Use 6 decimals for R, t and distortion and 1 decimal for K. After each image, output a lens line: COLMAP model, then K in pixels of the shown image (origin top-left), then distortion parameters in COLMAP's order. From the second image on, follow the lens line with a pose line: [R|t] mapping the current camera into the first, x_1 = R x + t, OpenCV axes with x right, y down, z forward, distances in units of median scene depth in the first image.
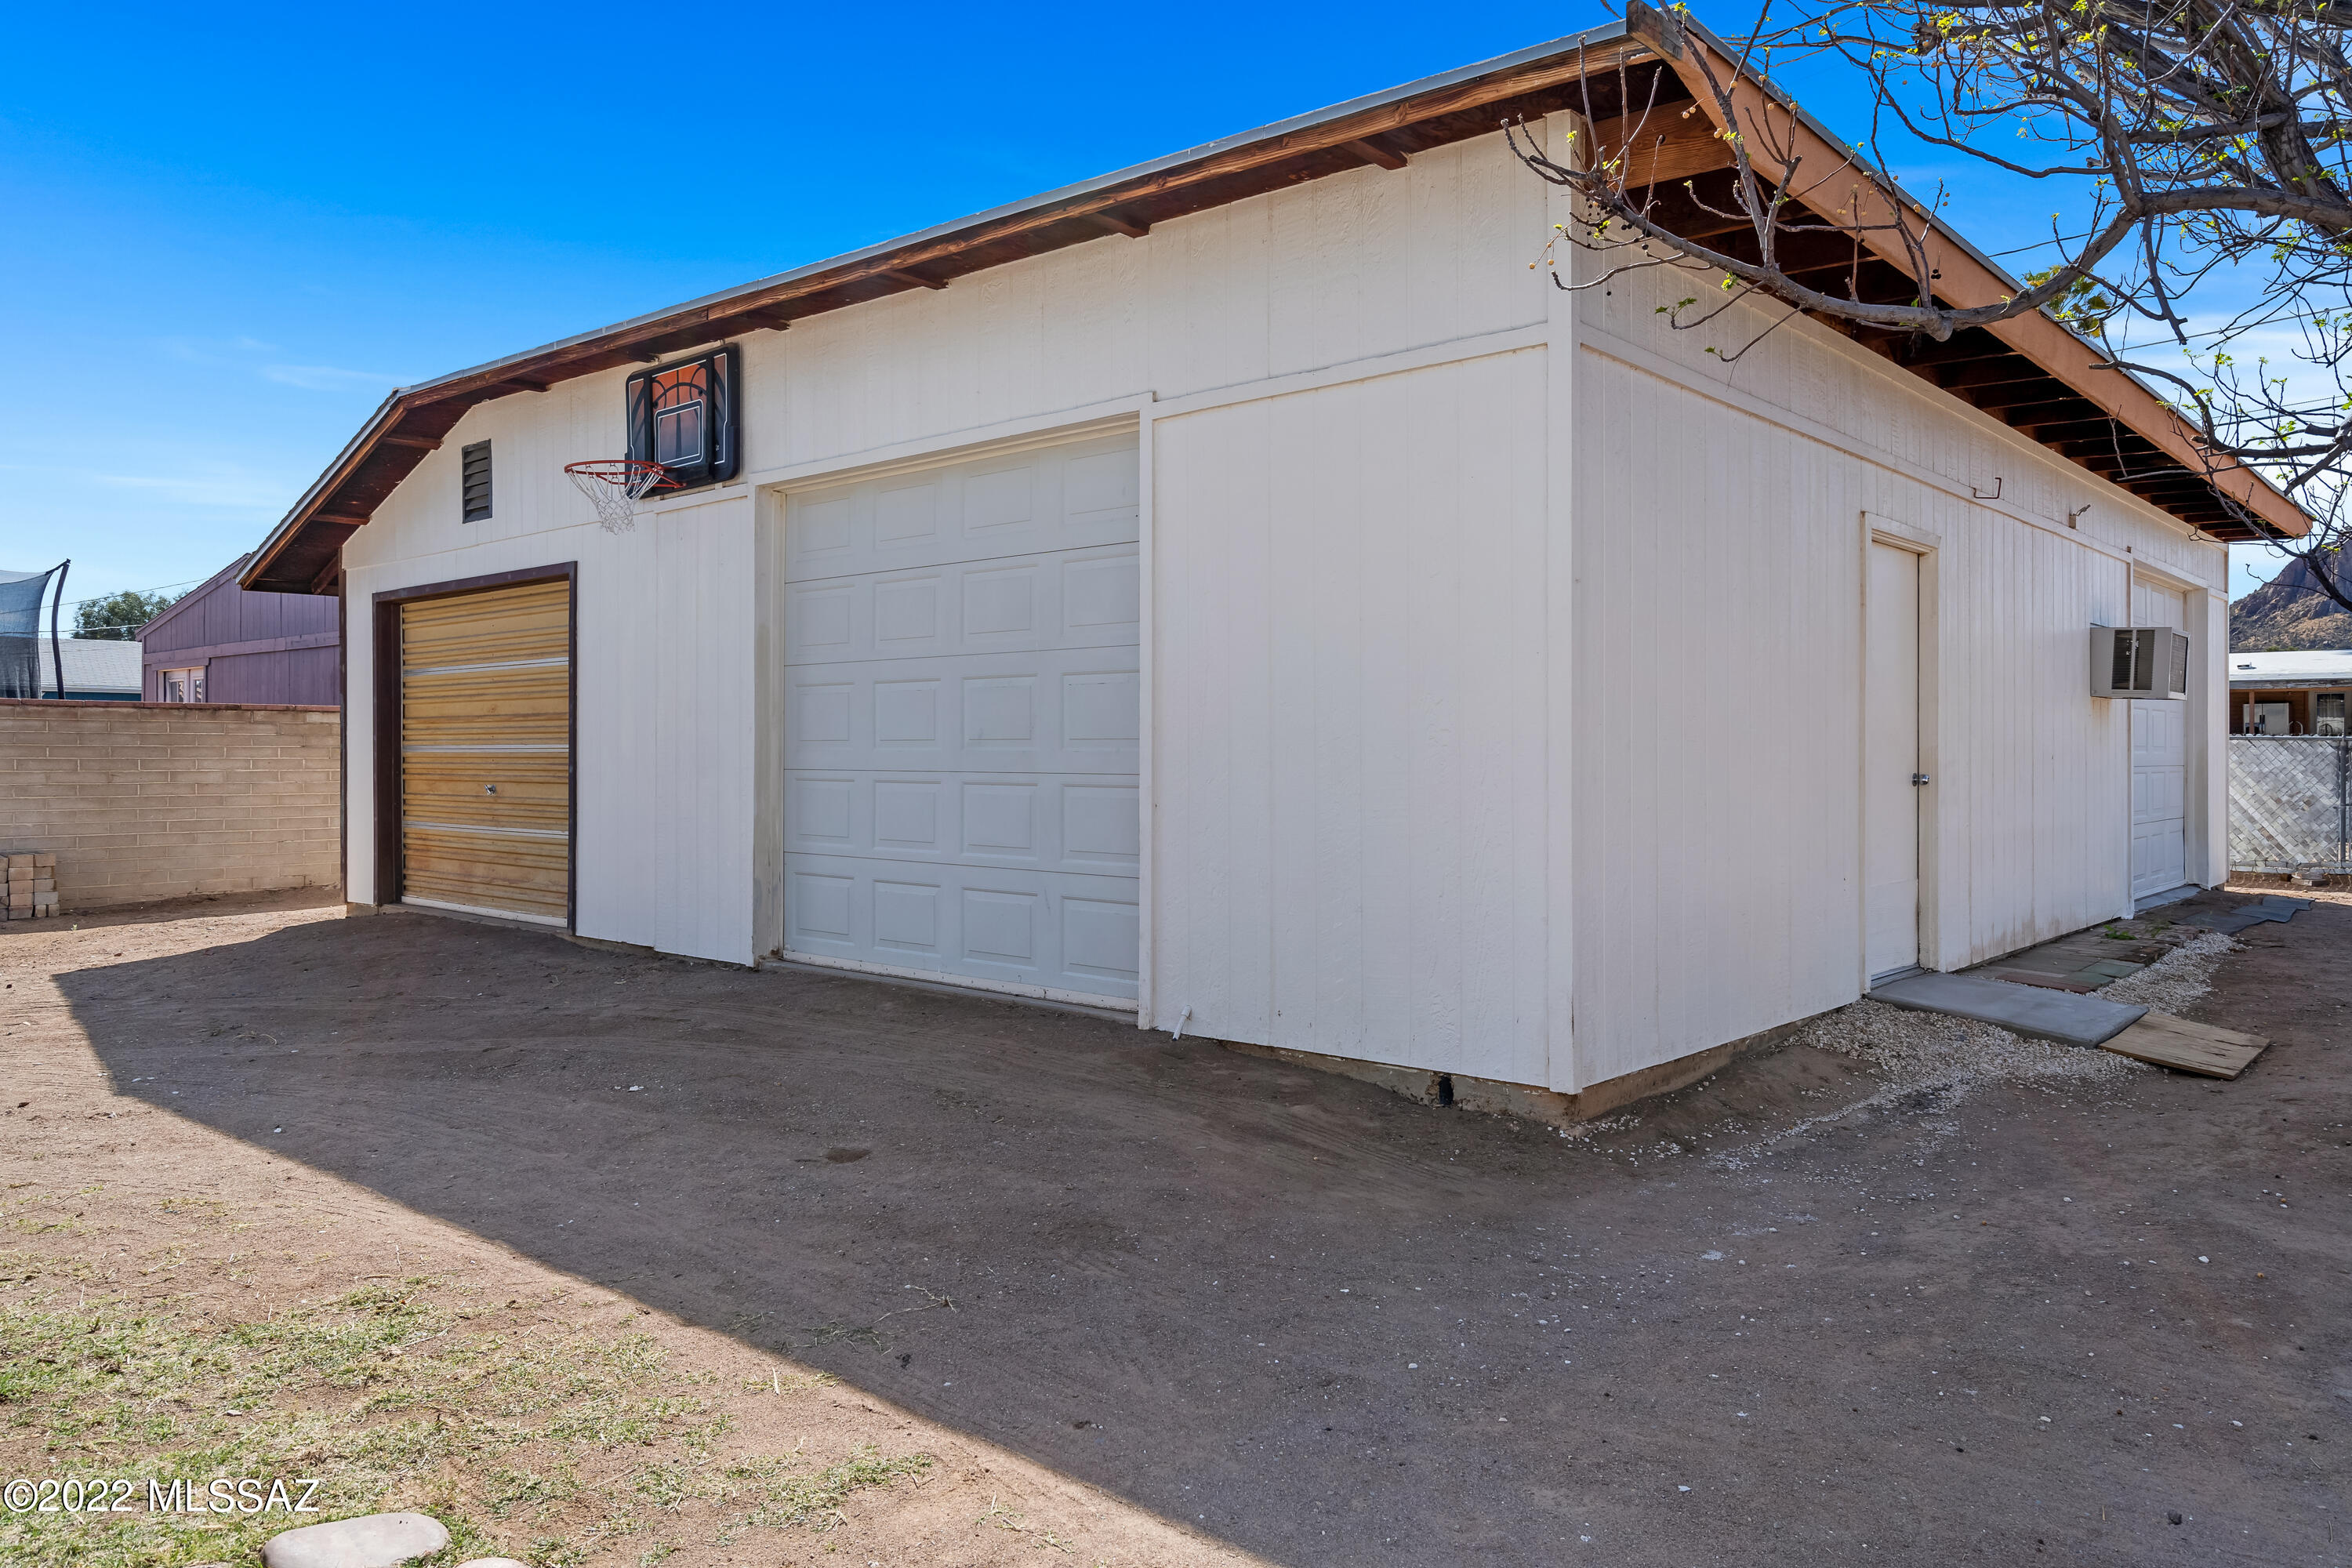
lens RADIAL K [[1654.3, 0, 1178.3], [0, 1654.3, 775.1], [0, 0, 1]] dist [0.007835, 0.000480]
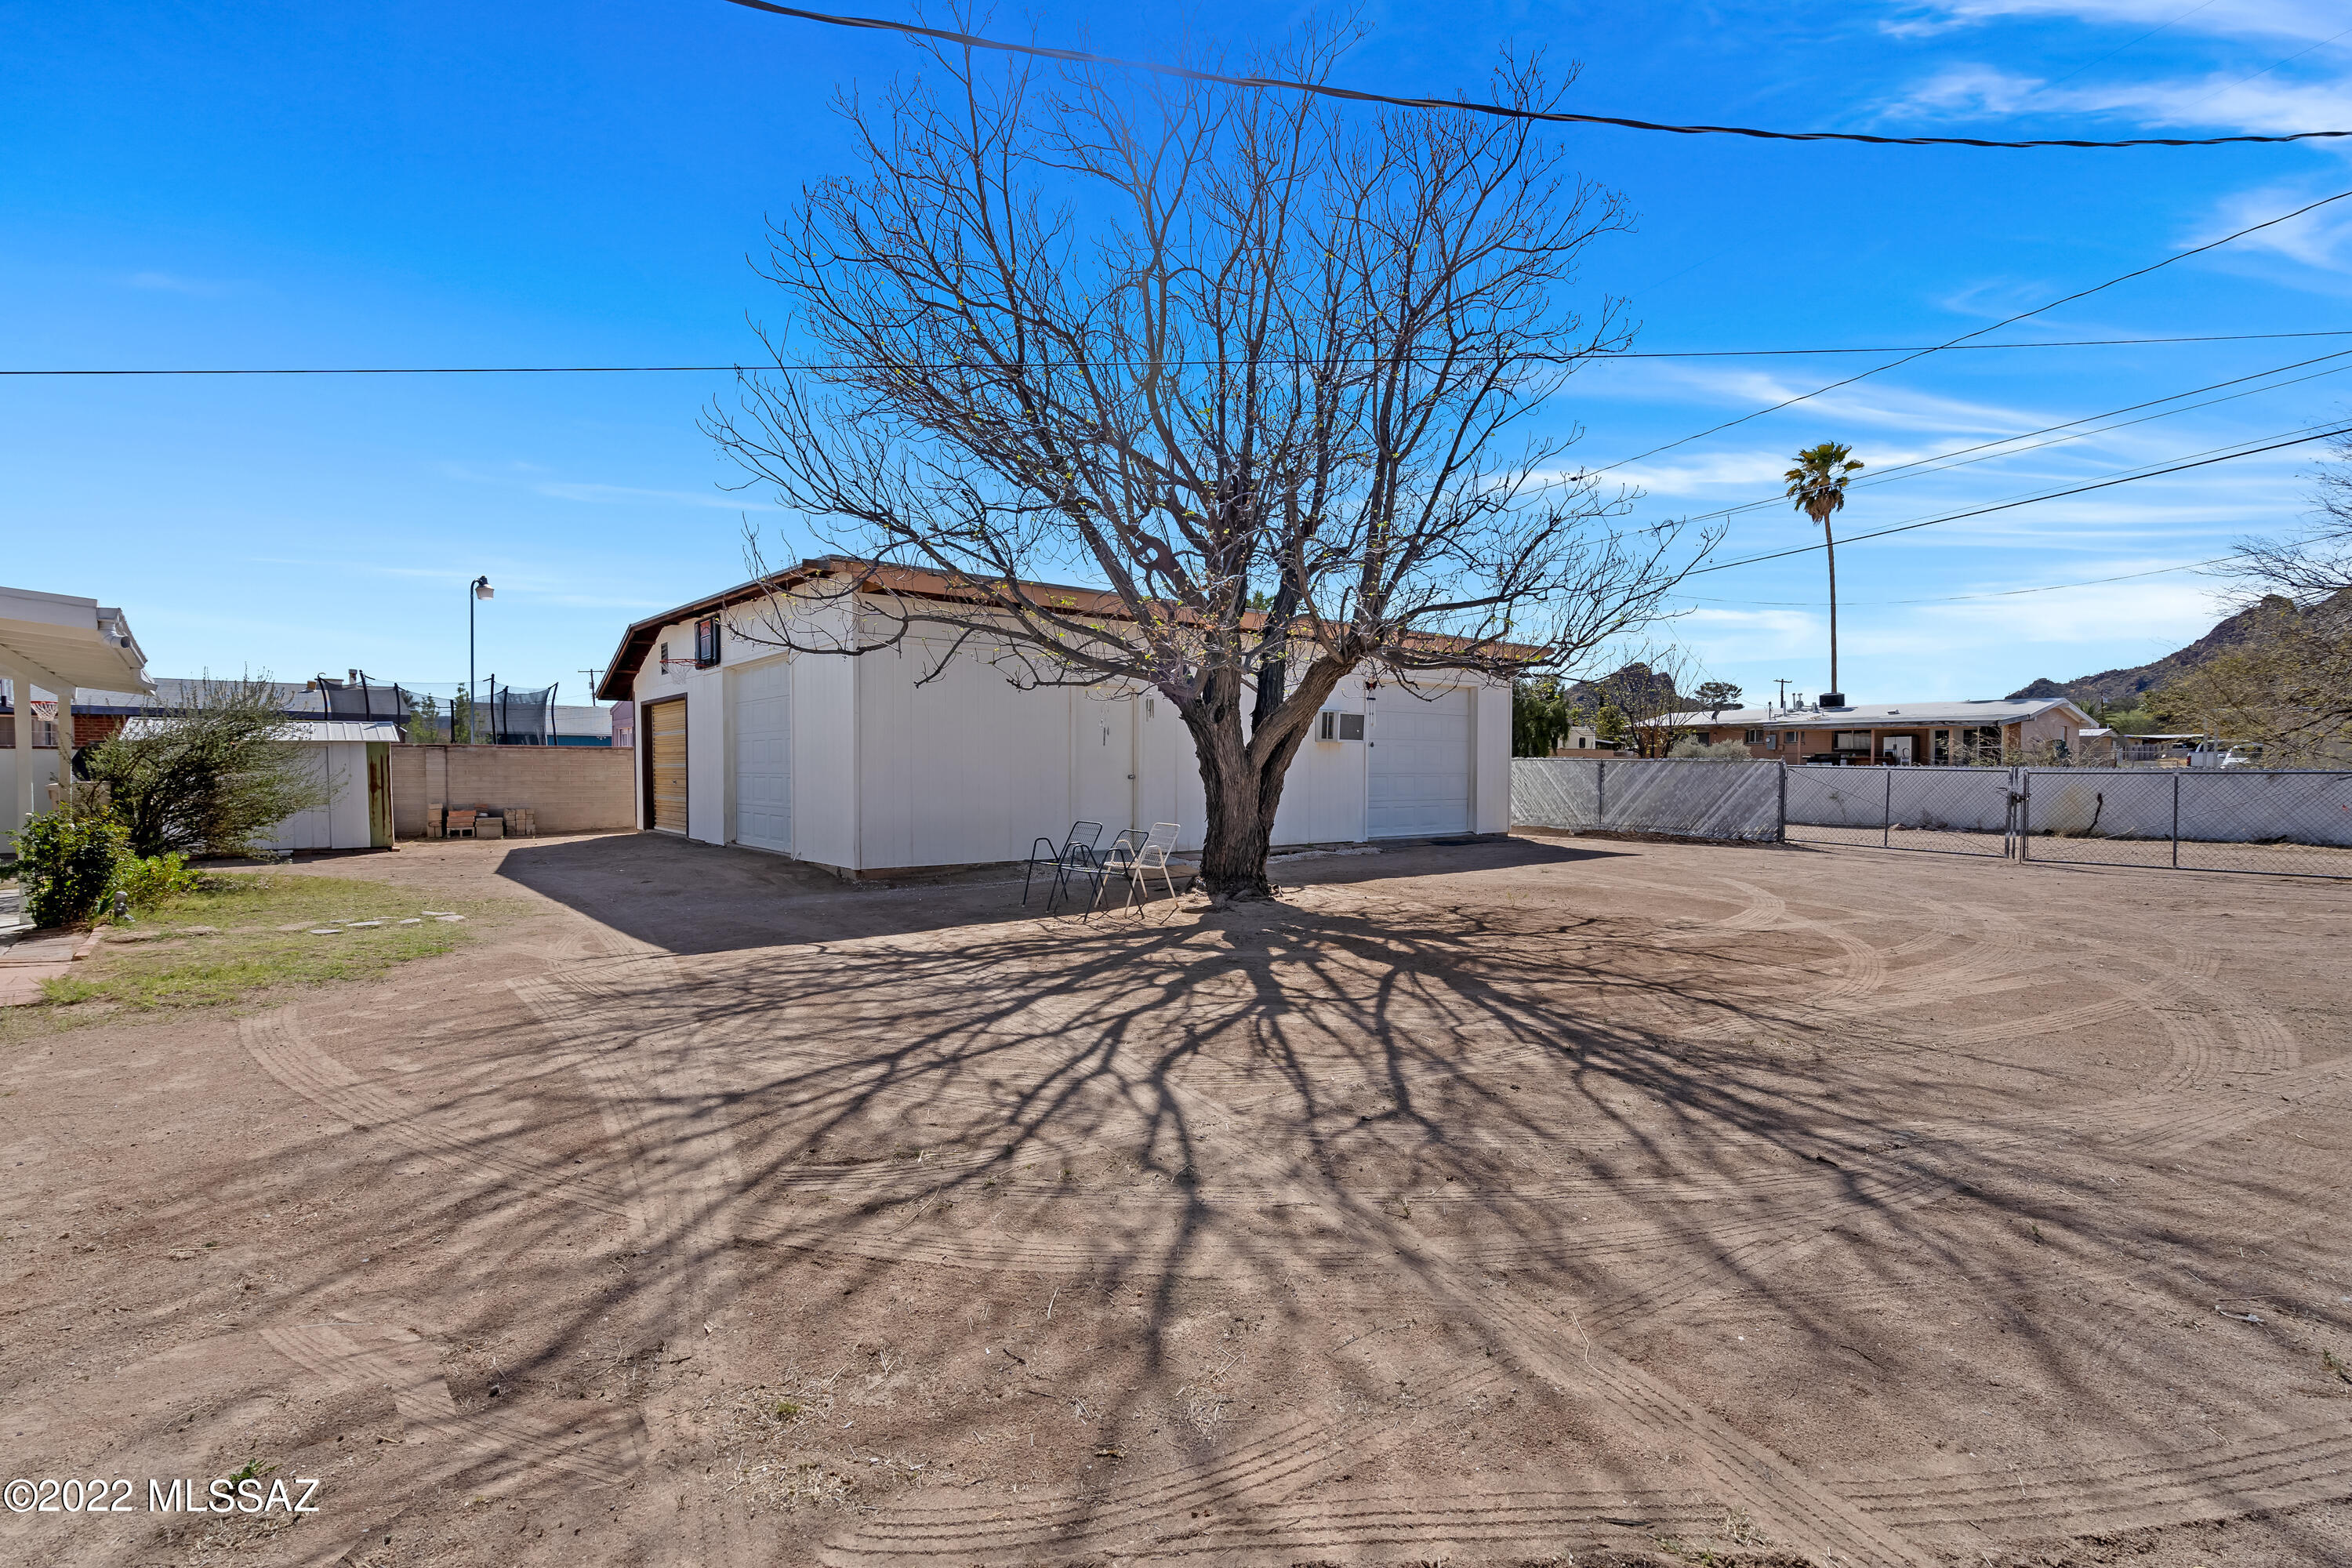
lens RADIAL K [[1077.6, 0, 1170.2], [0, 1077.6, 786.1], [0, 0, 1]] dist [-0.004912, 0.001747]
pose [[0.988270, 0.002650, -0.152696, 0.582860], [-0.002486, 0.999996, 0.001265, 0.011999], [0.152699, -0.000871, 0.988272, -0.494258]]
